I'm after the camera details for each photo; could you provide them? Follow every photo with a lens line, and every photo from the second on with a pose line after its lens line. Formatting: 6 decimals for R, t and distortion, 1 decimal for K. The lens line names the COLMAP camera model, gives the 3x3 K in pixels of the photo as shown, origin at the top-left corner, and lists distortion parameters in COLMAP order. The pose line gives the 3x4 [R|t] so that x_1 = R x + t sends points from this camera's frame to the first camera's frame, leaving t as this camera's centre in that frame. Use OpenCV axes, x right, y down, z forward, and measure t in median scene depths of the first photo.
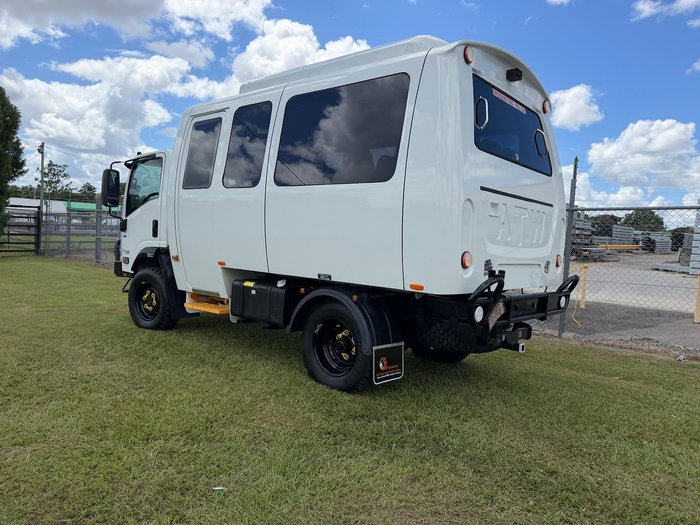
lens RADIAL K [[495.8, 0, 357.2], [0, 495.8, 260.2], [0, 0, 1]] dist [0.077230, -0.099802]
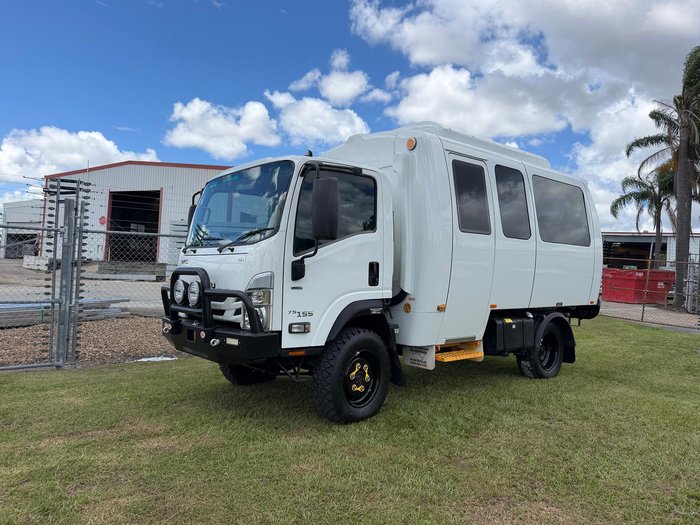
lens RADIAL K [[490.5, 0, 348.3], [0, 490.5, 260.8], [0, 0, 1]] dist [0.079752, -0.102102]
pose [[0.176133, -0.022031, 0.984120, -1.494281], [0.026682, 0.999489, 0.017600, -0.128817], [-0.984005, 0.023158, 0.176631, 1.225066]]
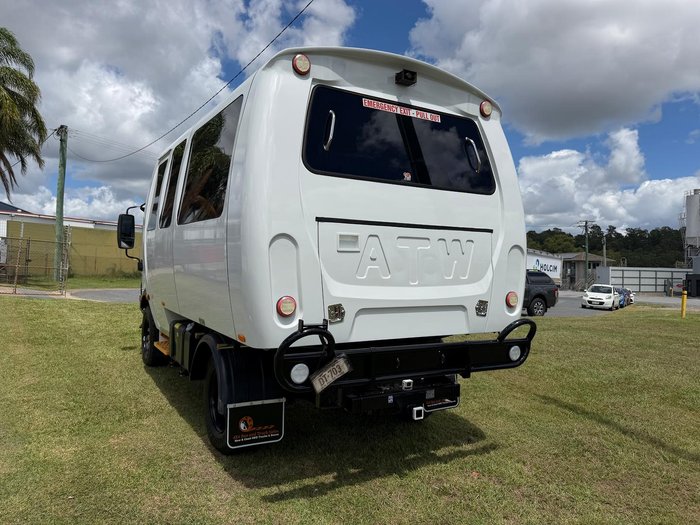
lens RADIAL K [[495.8, 0, 357.2], [0, 495.8, 260.2], [0, 0, 1]] dist [0.077230, -0.099802]
pose [[0.950331, -0.029989, -0.309794, 0.445146], [0.013735, 0.998418, -0.054518, -0.023472], [0.310939, 0.047555, 0.949239, 0.187761]]
